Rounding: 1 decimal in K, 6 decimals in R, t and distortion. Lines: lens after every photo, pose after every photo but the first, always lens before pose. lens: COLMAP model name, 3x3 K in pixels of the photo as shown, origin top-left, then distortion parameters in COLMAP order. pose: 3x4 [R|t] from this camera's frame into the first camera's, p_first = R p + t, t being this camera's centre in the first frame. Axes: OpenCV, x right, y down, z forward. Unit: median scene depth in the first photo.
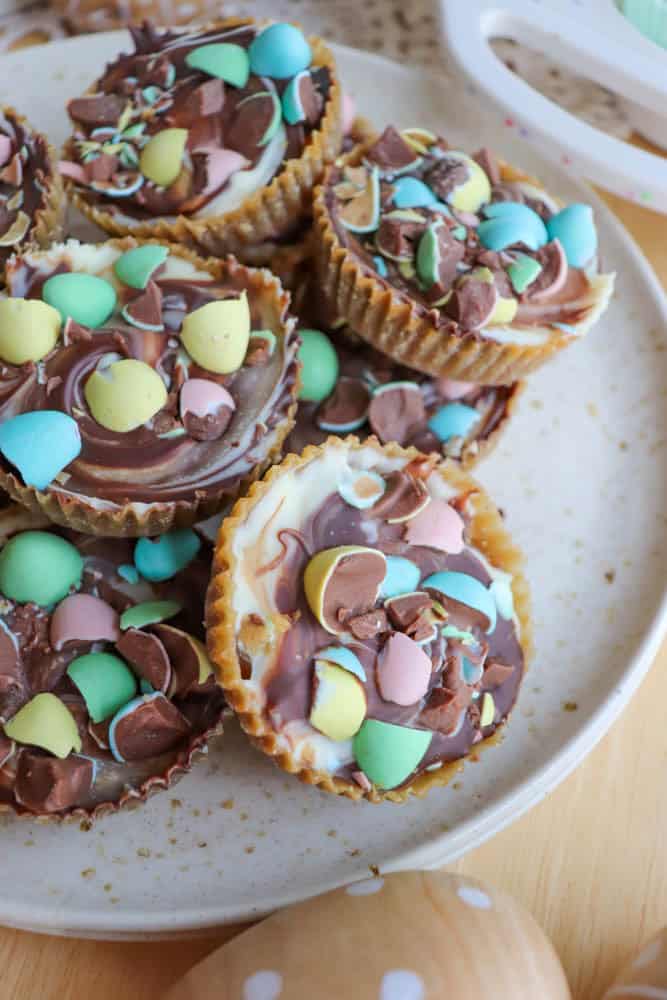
lens RADIAL K [[1091.1, 0, 329.9], [0, 1091.1, 504.0], [0, 0, 1]] dist [-0.094665, 0.000000]
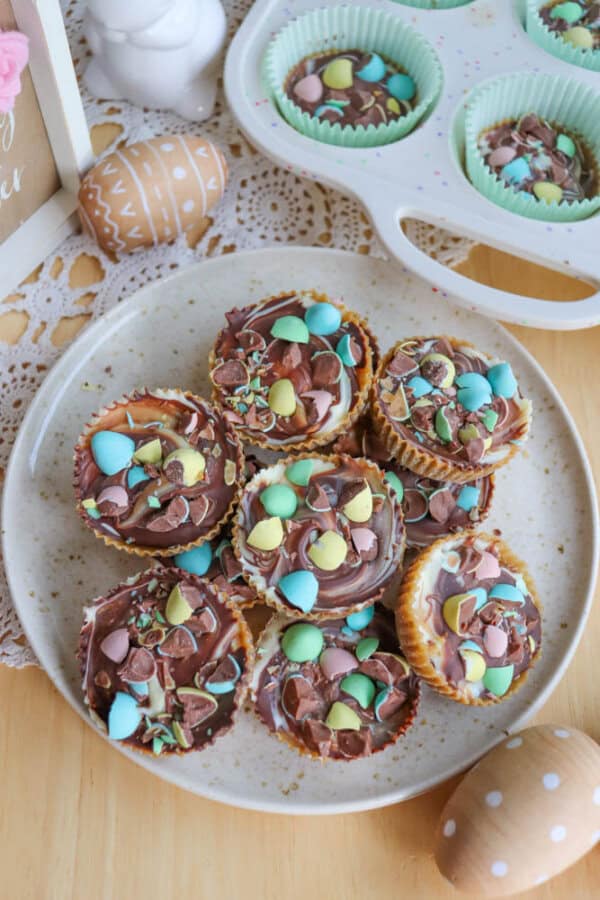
lens RADIAL K [[1192.9, 0, 292.4], [0, 1192.9, 447.3], [0, 0, 1]] dist [-0.059256, 0.000000]
pose [[0.952415, -0.273956, 0.133620, -0.485229], [0.251120, 0.953714, 0.165432, -0.651066], [-0.172757, -0.124005, 0.977127, -1.087428]]
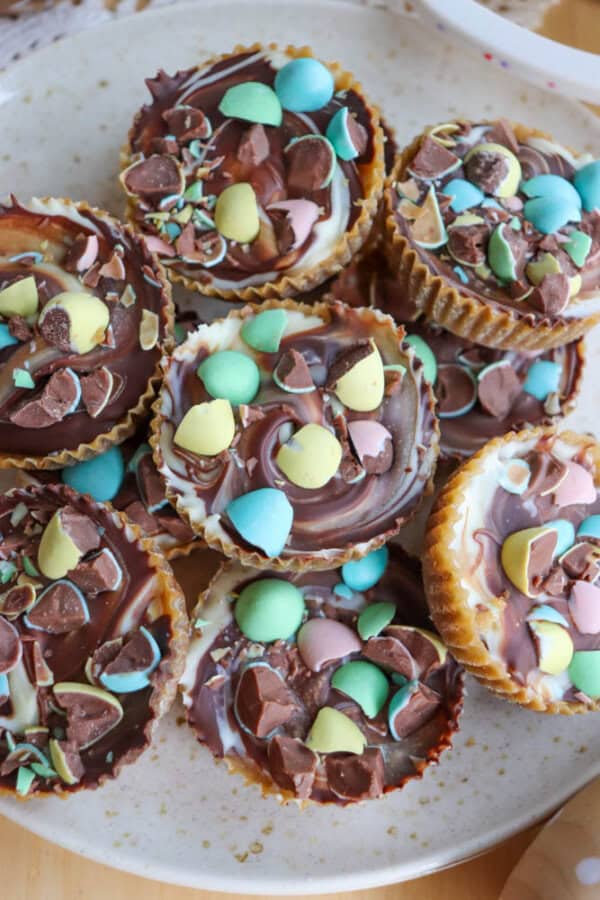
lens RADIAL K [[1460.8, 0, 301.1], [0, 1460.8, 450.3], [0, 0, 1]] dist [0.006327, 0.000000]
pose [[0.953000, -0.279933, 0.115878, -0.378244], [0.257190, 0.949648, 0.178948, -0.393080], [-0.160137, -0.140735, 0.977011, -0.567554]]
